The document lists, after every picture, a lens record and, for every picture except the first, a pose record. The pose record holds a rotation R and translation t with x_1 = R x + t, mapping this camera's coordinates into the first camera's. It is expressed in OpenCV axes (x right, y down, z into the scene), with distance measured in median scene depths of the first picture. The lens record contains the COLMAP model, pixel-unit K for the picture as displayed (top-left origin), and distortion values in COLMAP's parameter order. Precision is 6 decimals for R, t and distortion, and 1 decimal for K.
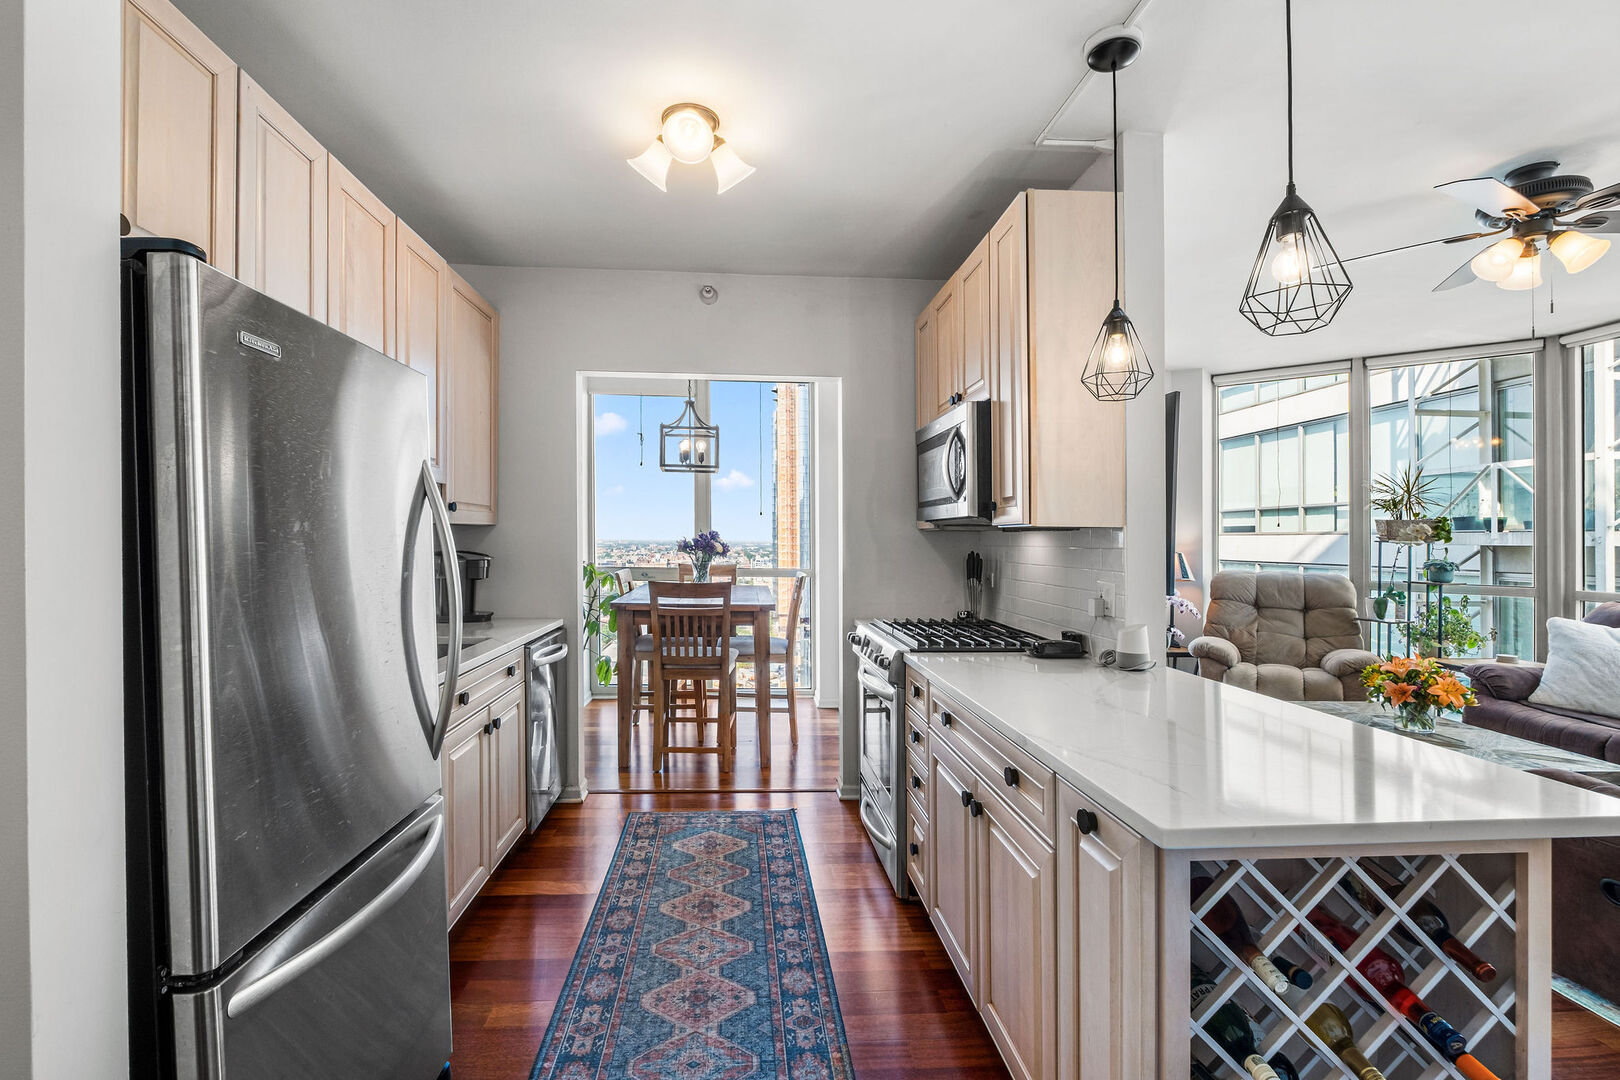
lens RADIAL K [[716.2, 0, 777.9], [0, 716.2, 549.0], [0, 0, 1]] dist [-0.000371, -0.000012]
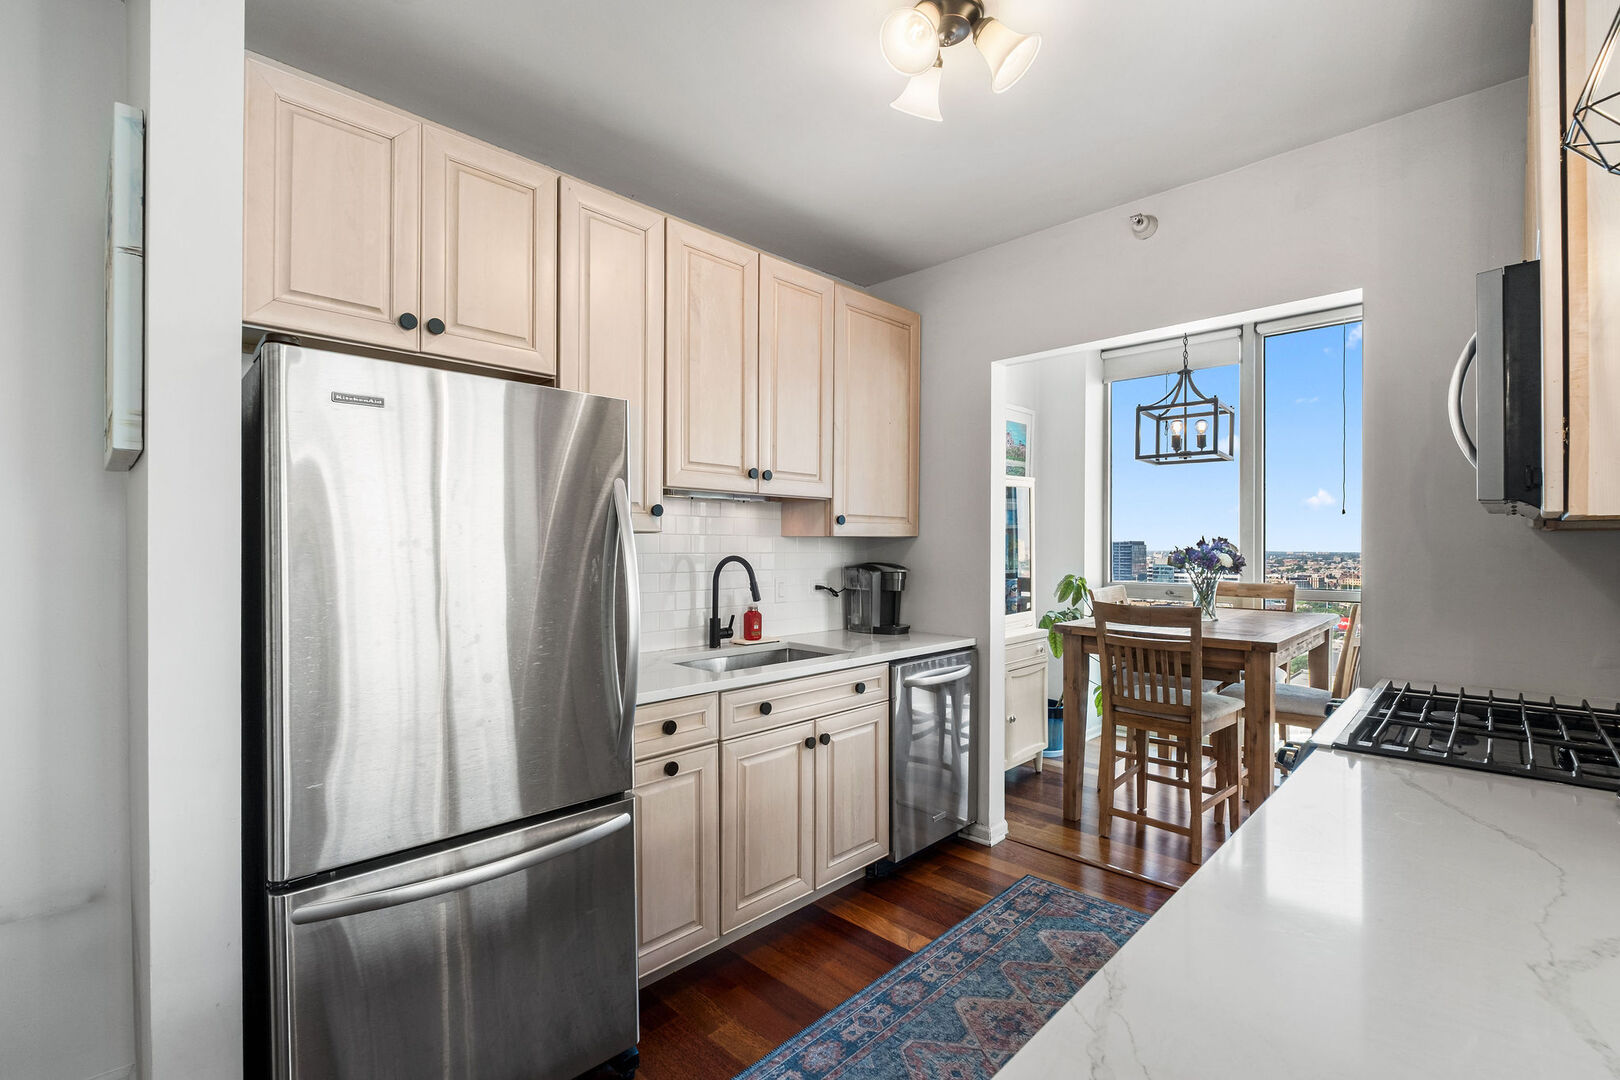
lens RADIAL K [[723.5, 0, 810.0], [0, 723.5, 562.2], [0, 0, 1]] dist [-0.000017, -0.005867]
pose [[0.676905, 0.006715, -0.736040, 0.244730], [-0.004089, 0.999977, 0.005362, -0.003274], [0.736059, -0.000620, 0.676917, 0.236615]]
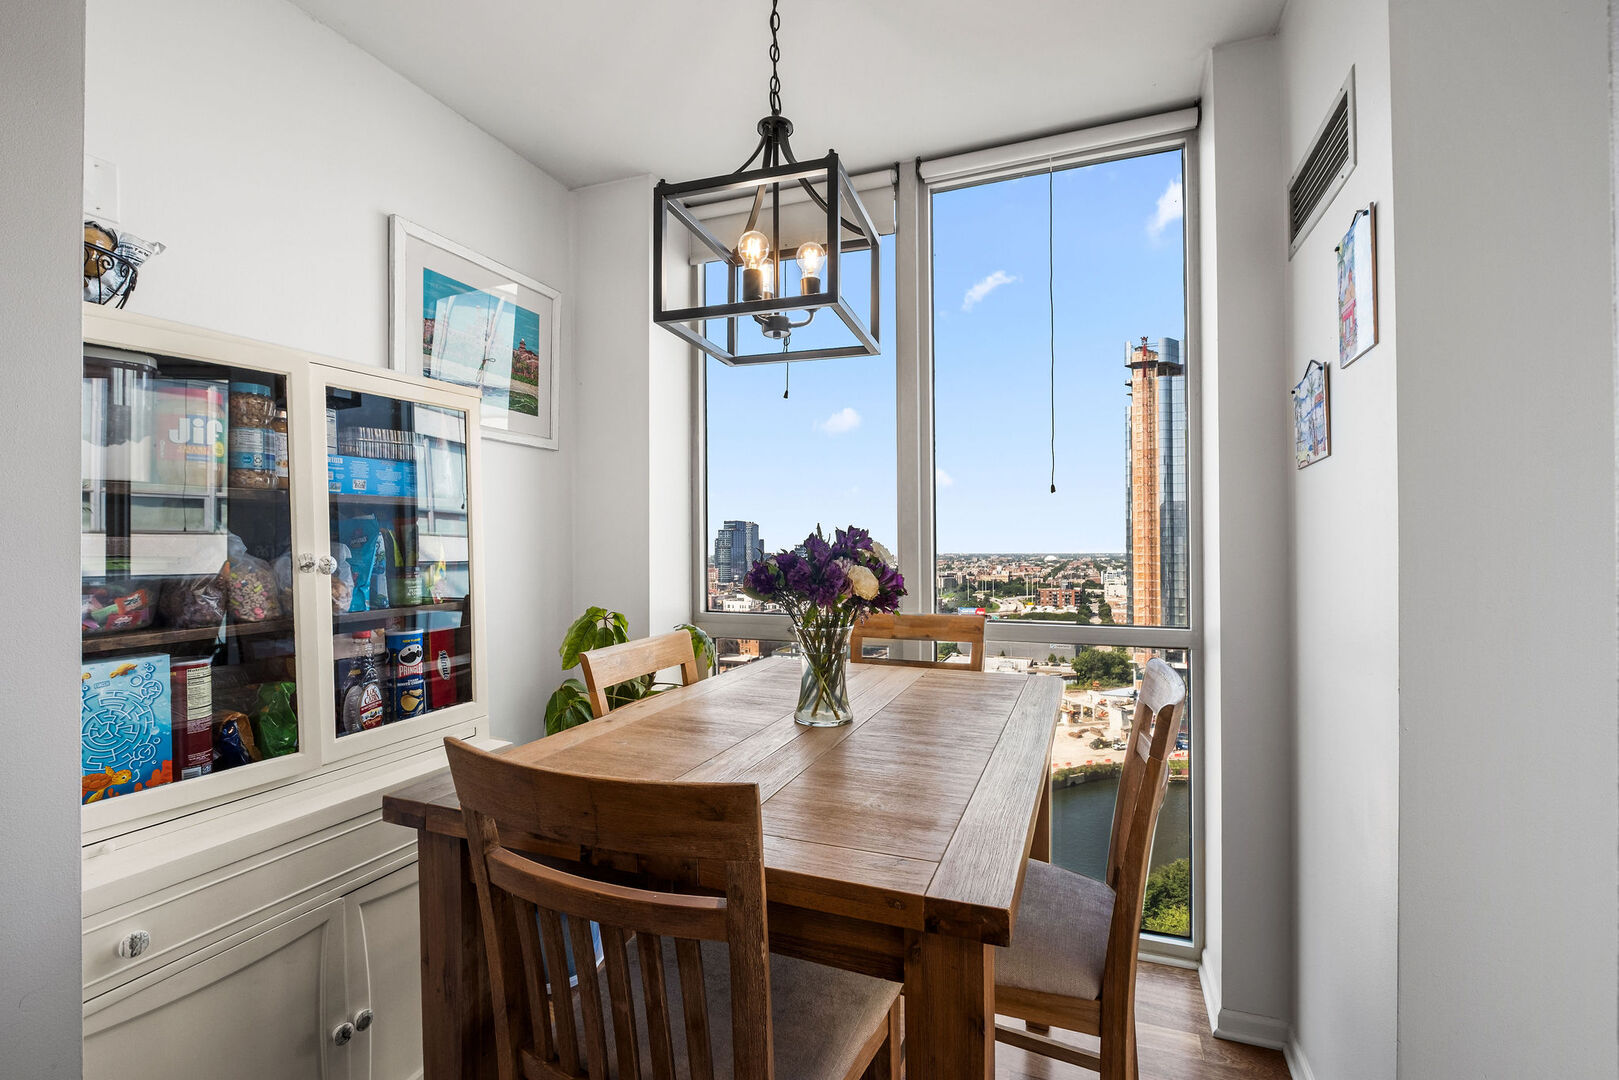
lens RADIAL K [[723.1, 0, 809.5], [0, 723.1, 562.2], [0, 0, 1]] dist [-0.000017, -0.005867]
pose [[0.912663, -0.001990, -0.408707, 0.030858], [0.002931, 0.999994, 0.001676, -0.015827], [0.408702, -0.002728, 0.912664, 0.972486]]
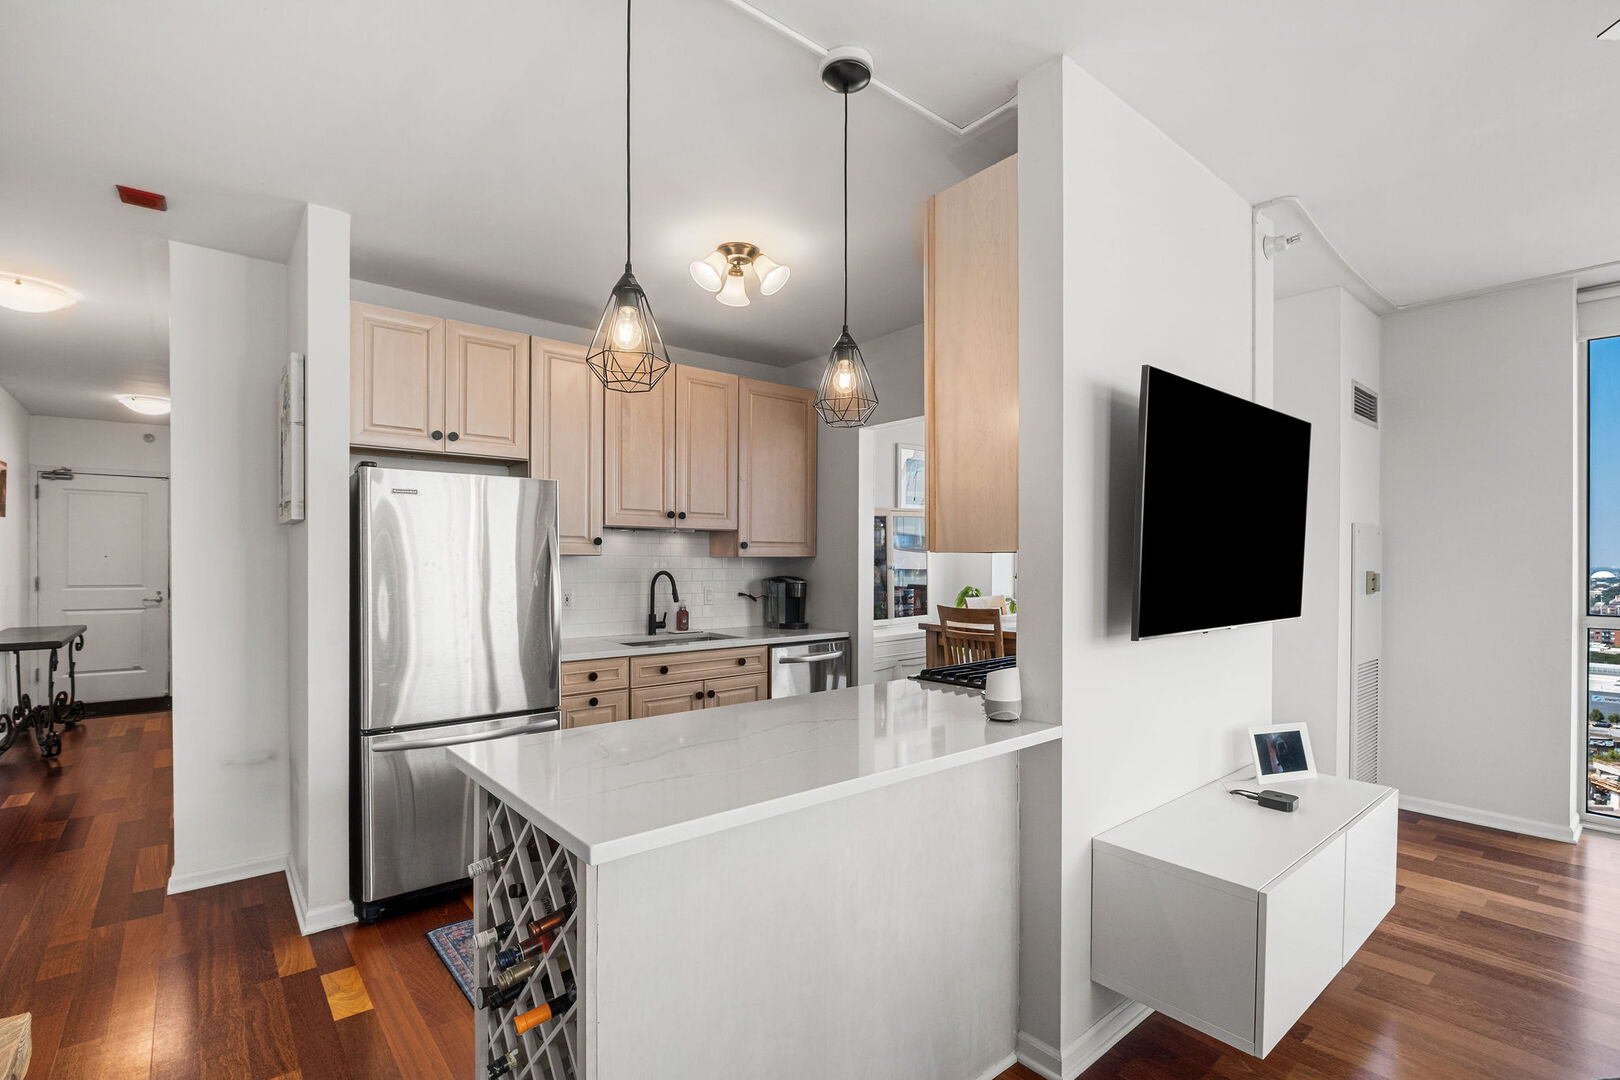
lens RADIAL K [[733.5, 0, 802.3], [0, 733.5, 578.2], [0, 0, 1]] dist [-0.000566, -0.000113]
pose [[0.598899, 0.008328, -0.800781, 0.695025], [-0.004982, 0.999965, 0.006674, -0.003015], [0.800809, -0.000007, 0.598920, 0.190163]]
